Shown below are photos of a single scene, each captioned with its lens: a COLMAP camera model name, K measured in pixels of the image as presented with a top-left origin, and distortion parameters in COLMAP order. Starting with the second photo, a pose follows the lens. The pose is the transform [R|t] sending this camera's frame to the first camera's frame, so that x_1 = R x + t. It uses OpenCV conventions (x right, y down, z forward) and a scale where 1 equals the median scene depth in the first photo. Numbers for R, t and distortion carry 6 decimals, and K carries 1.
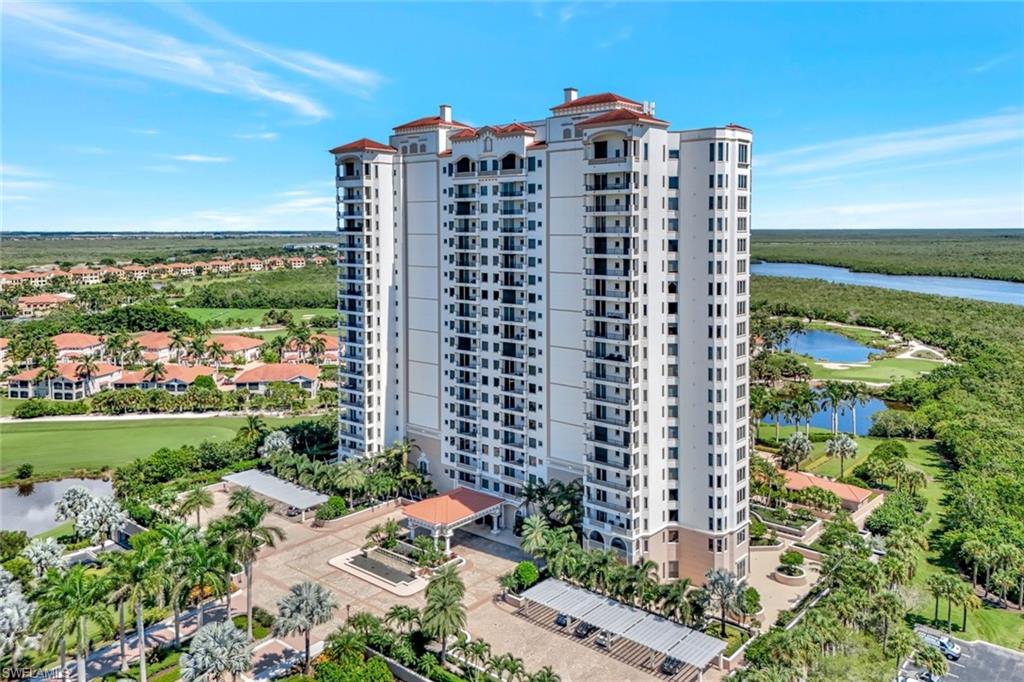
lens RADIAL K [[750.6, 0, 507.6], [0, 750.6, 335.9], [0, 0, 1]] dist [-0.002350, -0.000810]
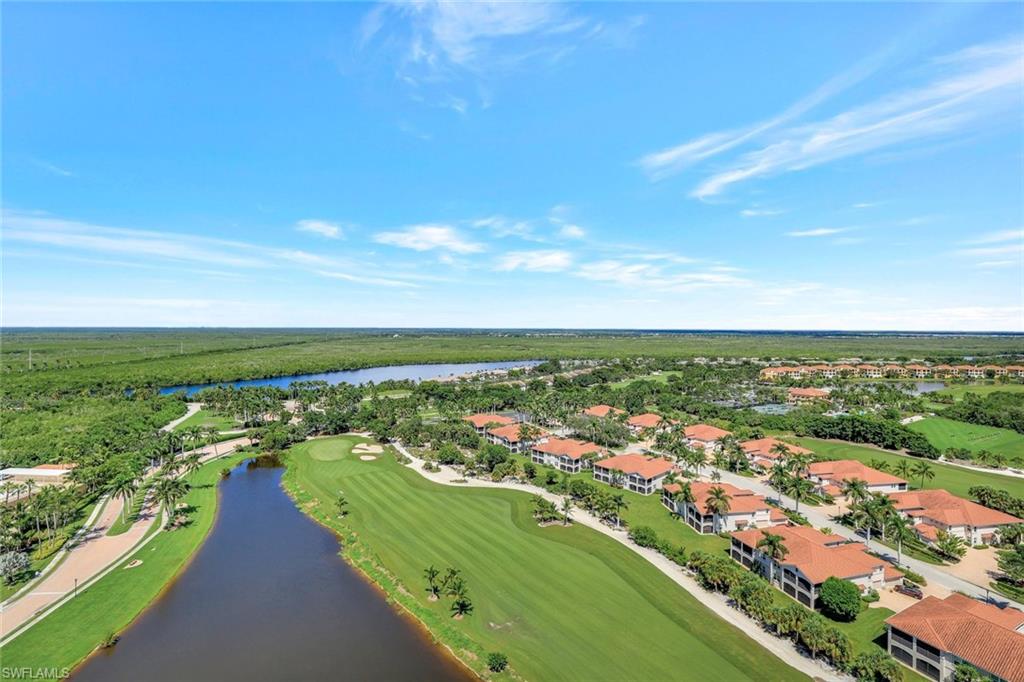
lens RADIAL K [[463.7, 0, 508.1], [0, 463.7, 330.9], [0, 0, 1]] dist [0.002431, 0.001103]
pose [[0.345348, -0.000370, -0.938475, -0.071045], [-0.132193, 0.990010, -0.049035, -0.061347], [0.929118, 0.140994, 0.341849, 0.323243]]
